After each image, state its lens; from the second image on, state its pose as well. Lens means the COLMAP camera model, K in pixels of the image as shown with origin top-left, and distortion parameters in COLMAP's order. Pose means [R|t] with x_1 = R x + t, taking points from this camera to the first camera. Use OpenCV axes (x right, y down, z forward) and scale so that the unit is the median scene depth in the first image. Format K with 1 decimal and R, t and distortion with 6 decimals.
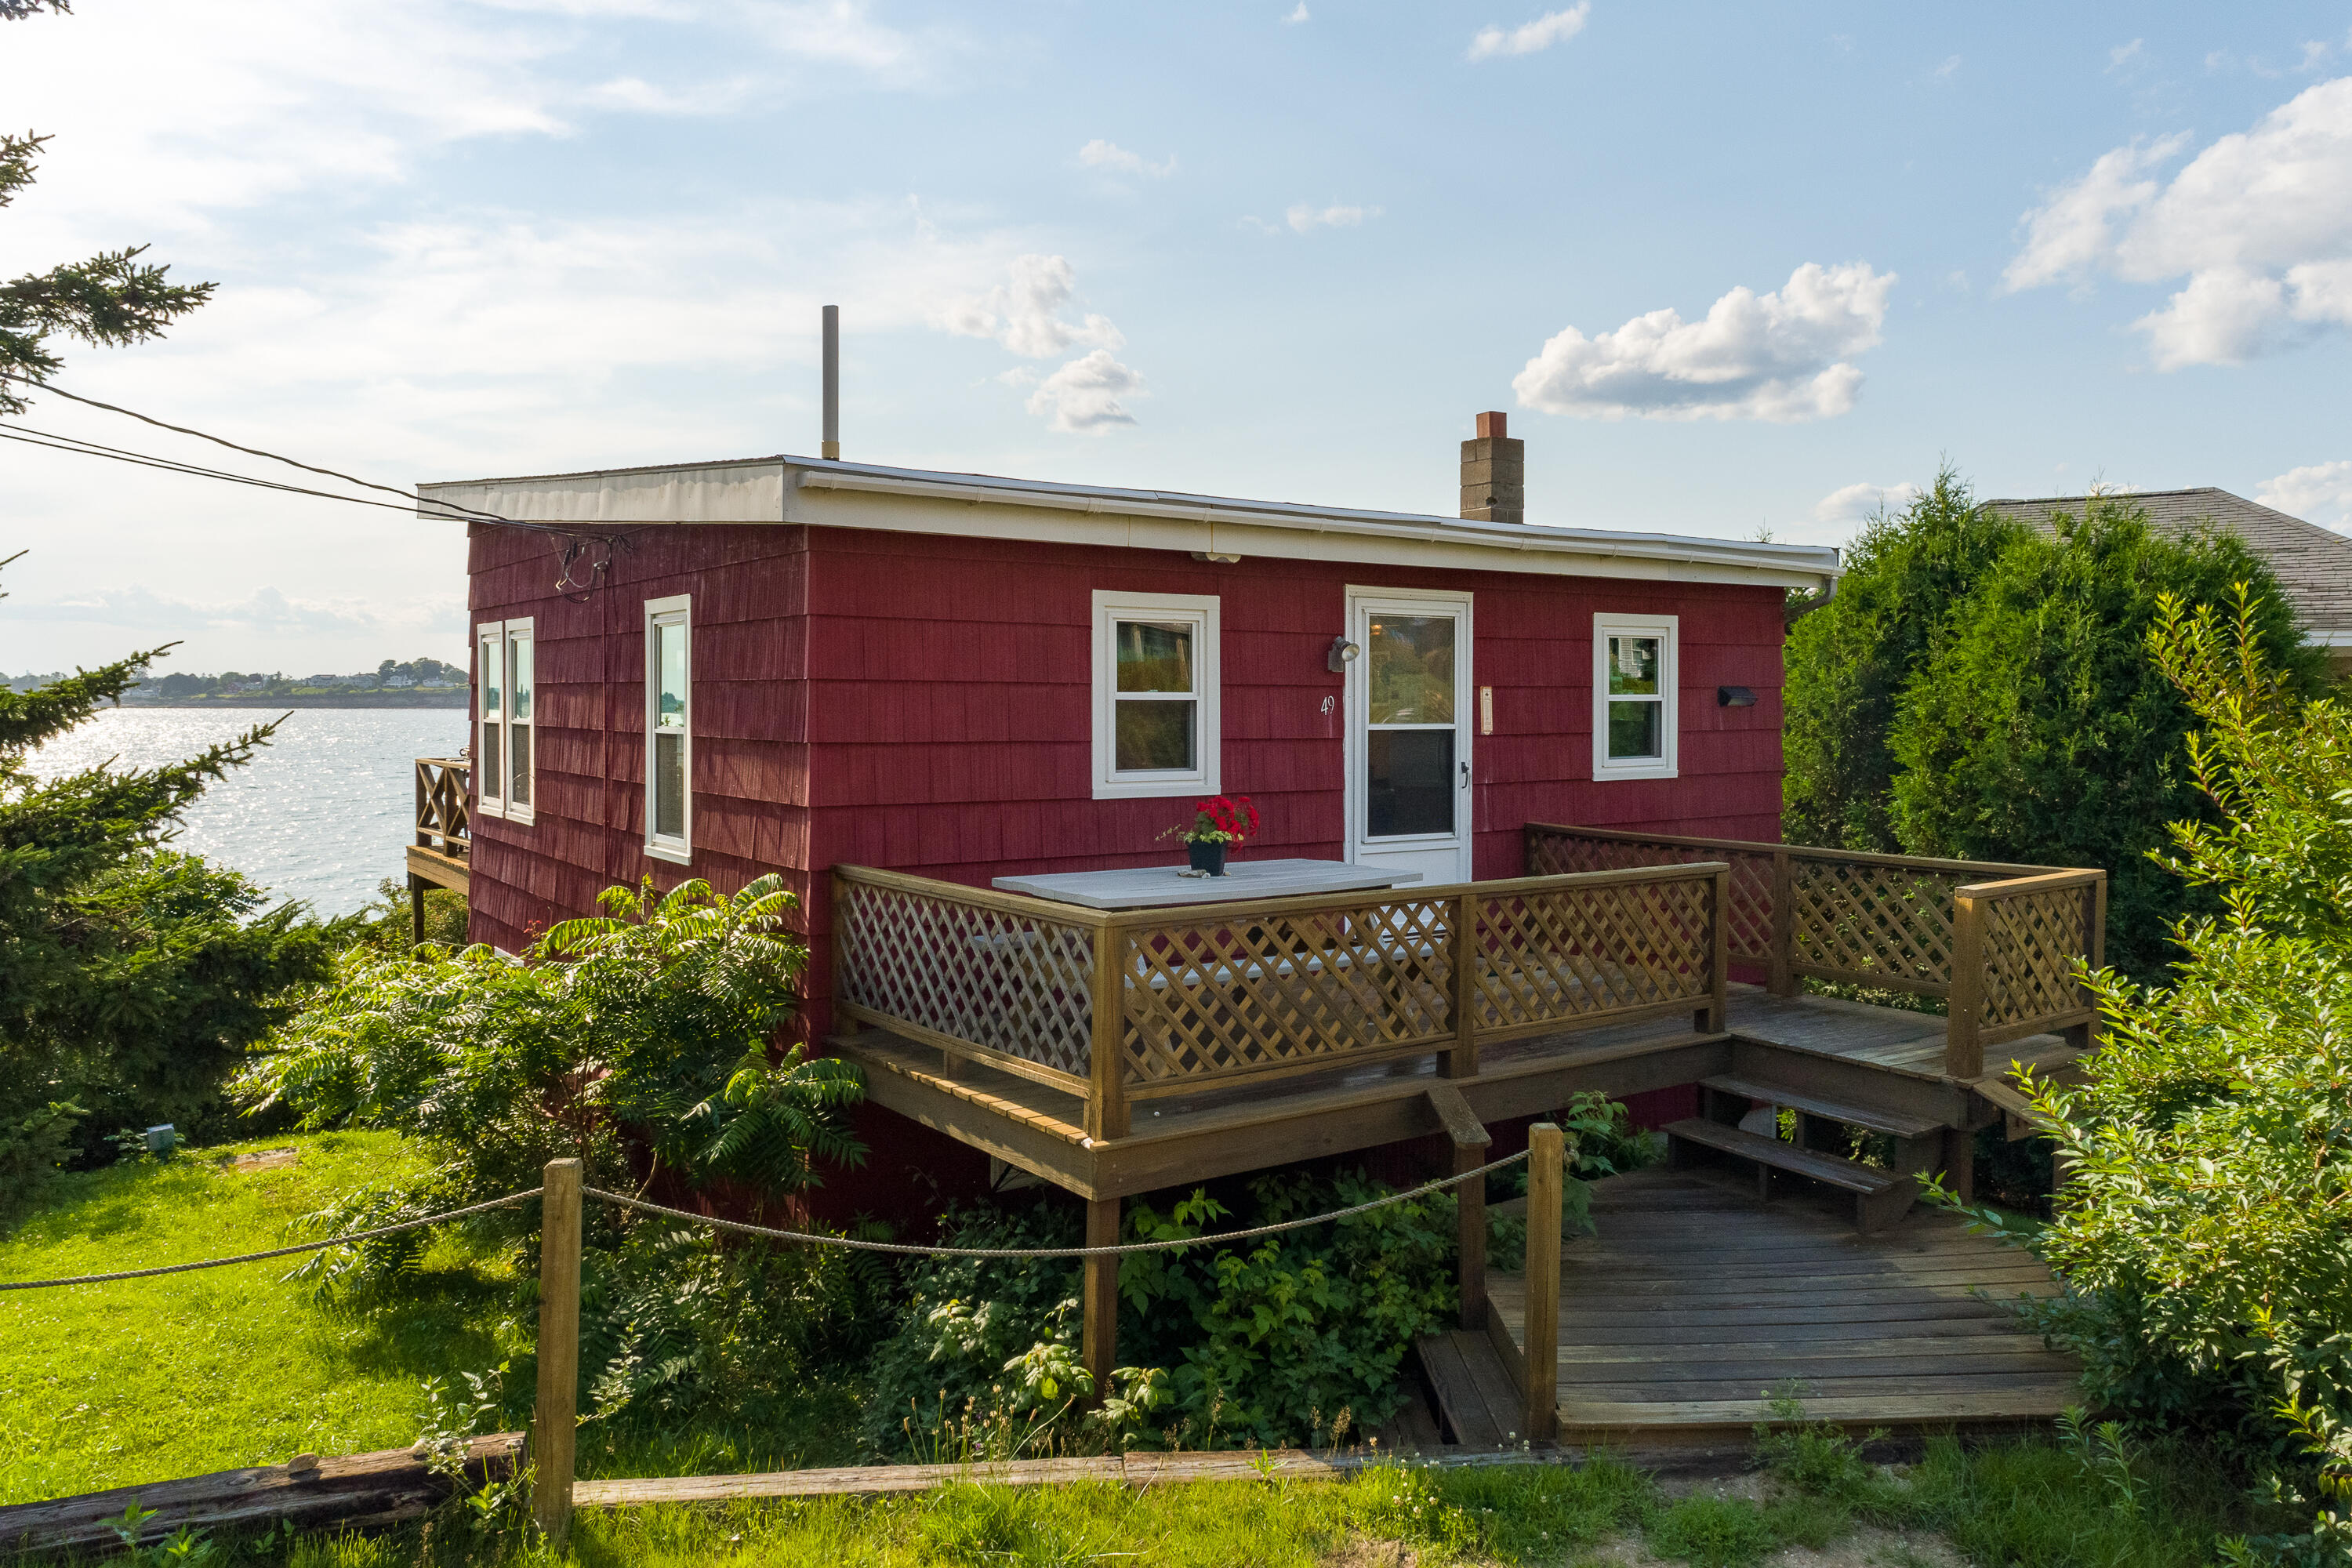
lens RADIAL K [[1648.0, 0, 1208.1], [0, 1648.0, 751.0], [0, 0, 1]] dist [0.002728, 0.006037]
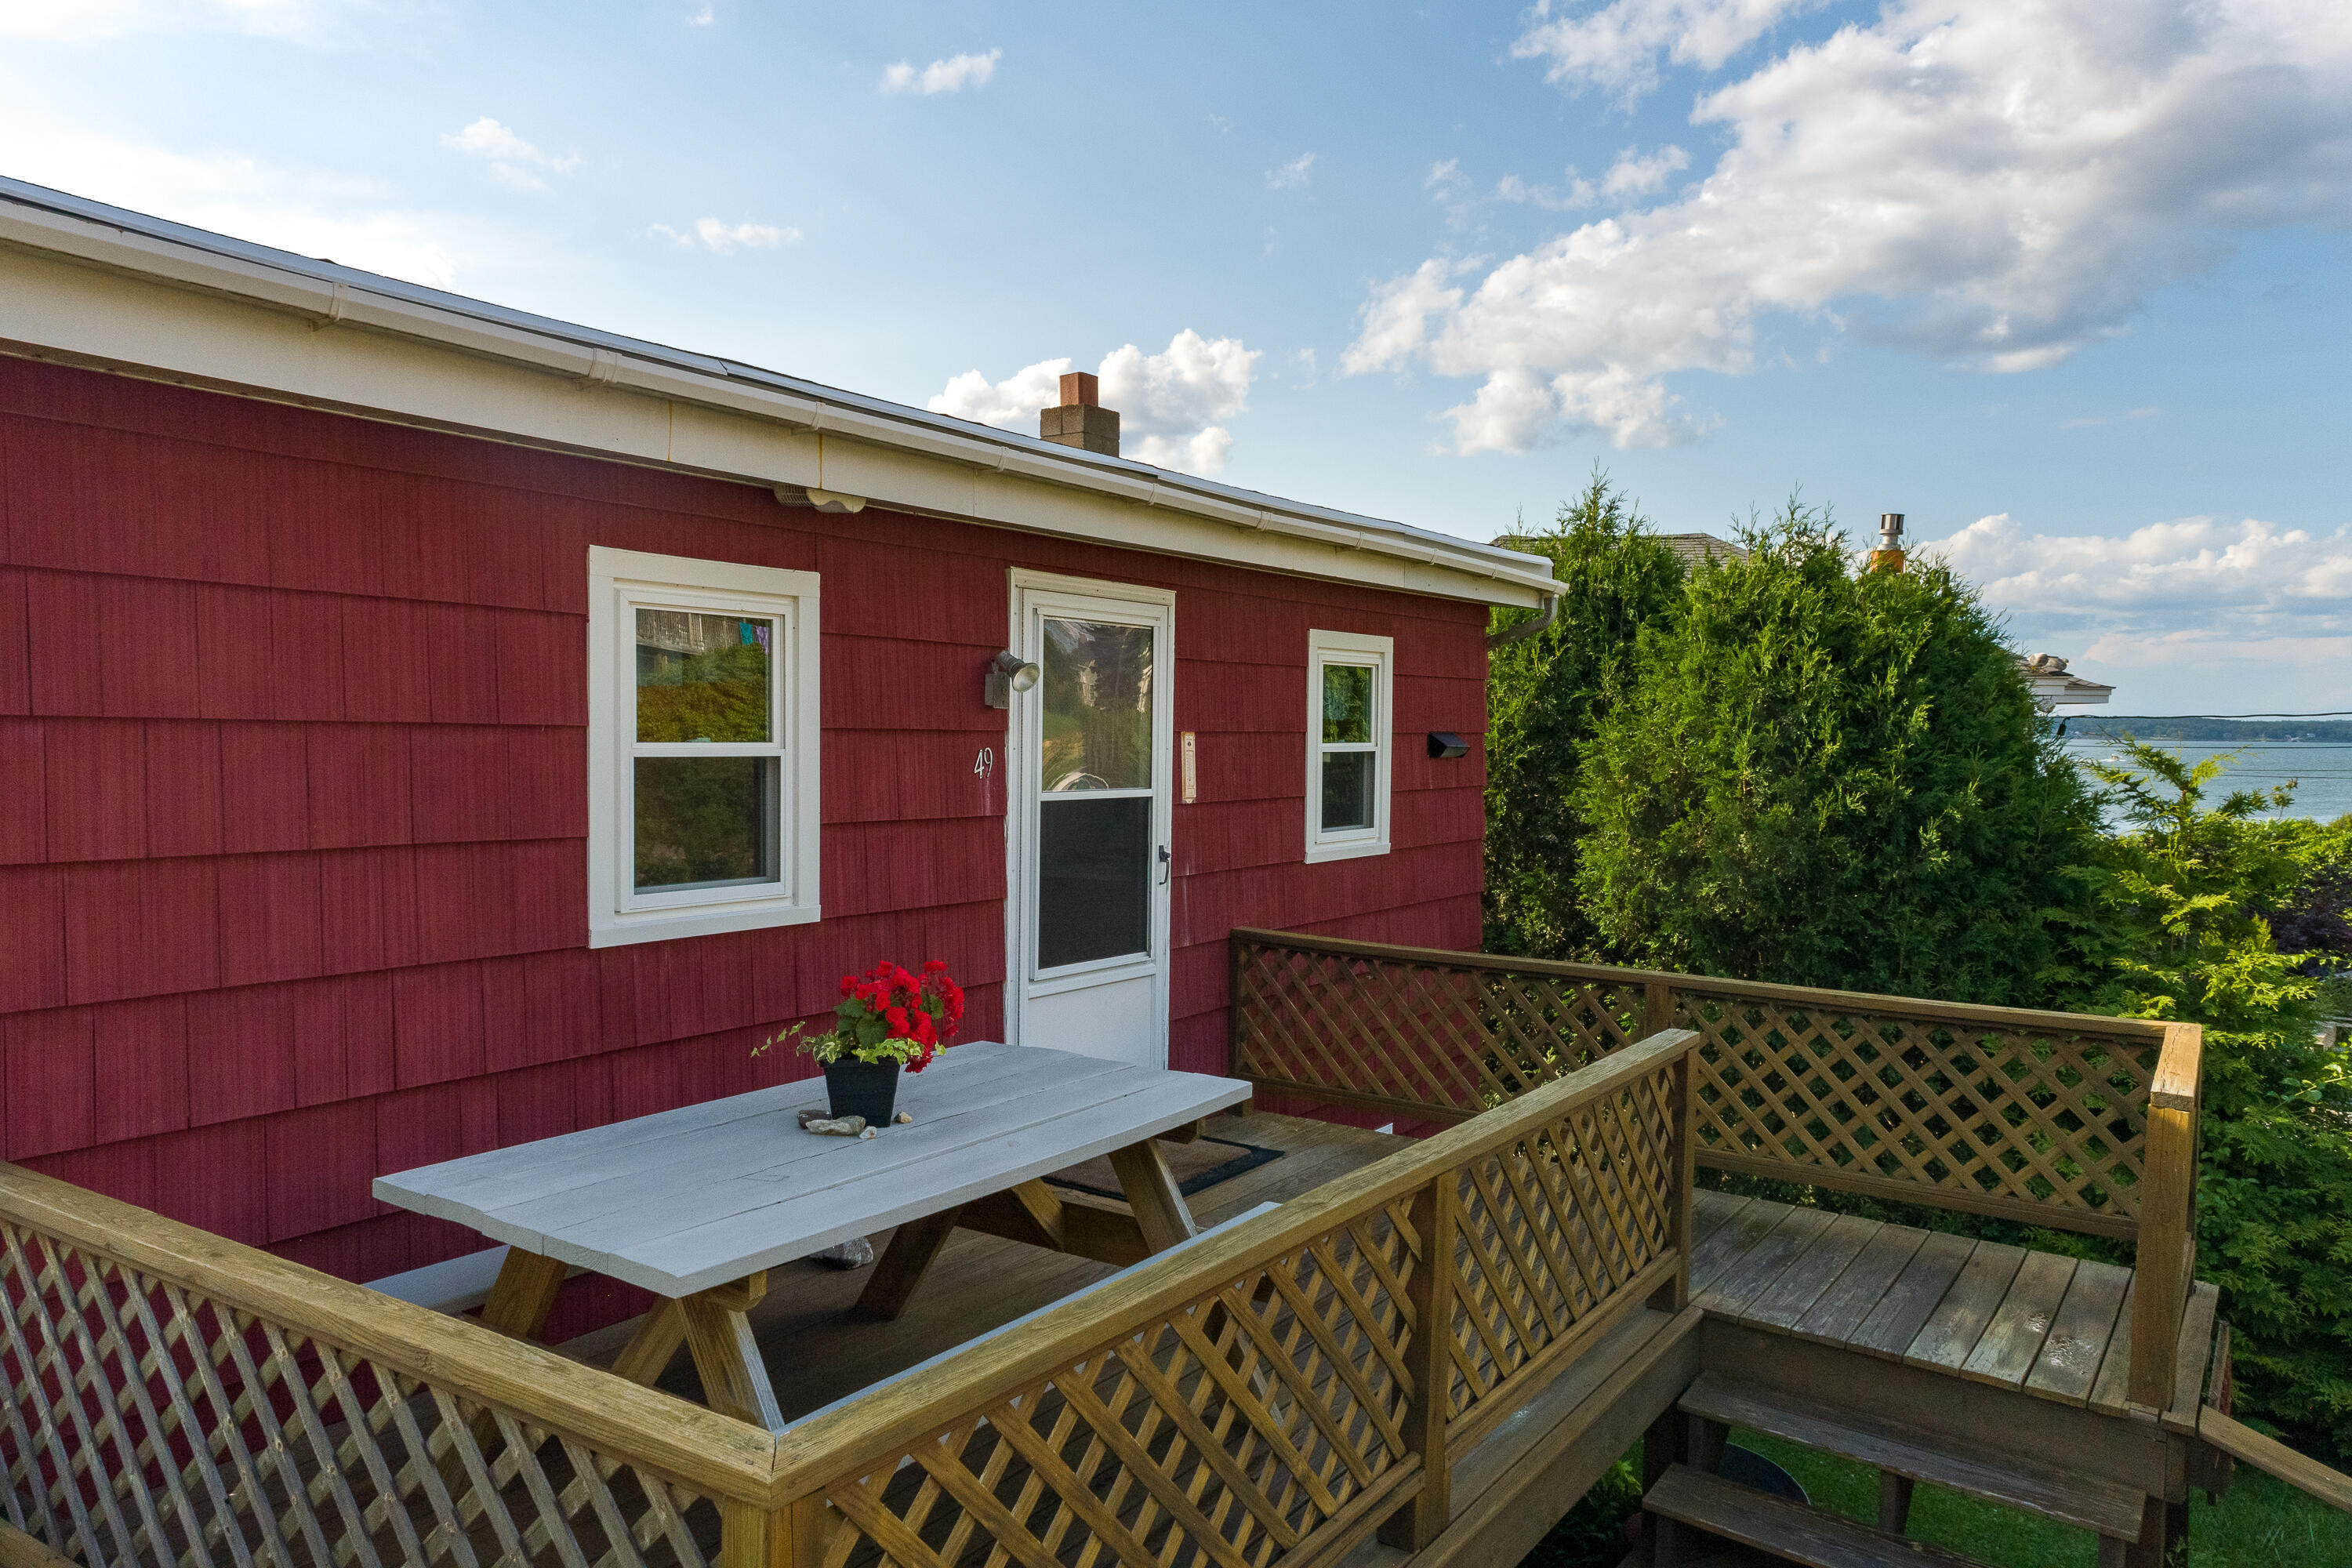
lens RADIAL K [[1588.1, 0, 1176.0], [0, 1588.1, 784.0], [0, 0, 1]] dist [0.022802, 0.024549]
pose [[0.942905, 0.000116, 0.333061, -0.056480], [-0.002622, 0.999972, 0.007077, -0.024020], [-0.333051, -0.007546, 0.942879, 0.414972]]
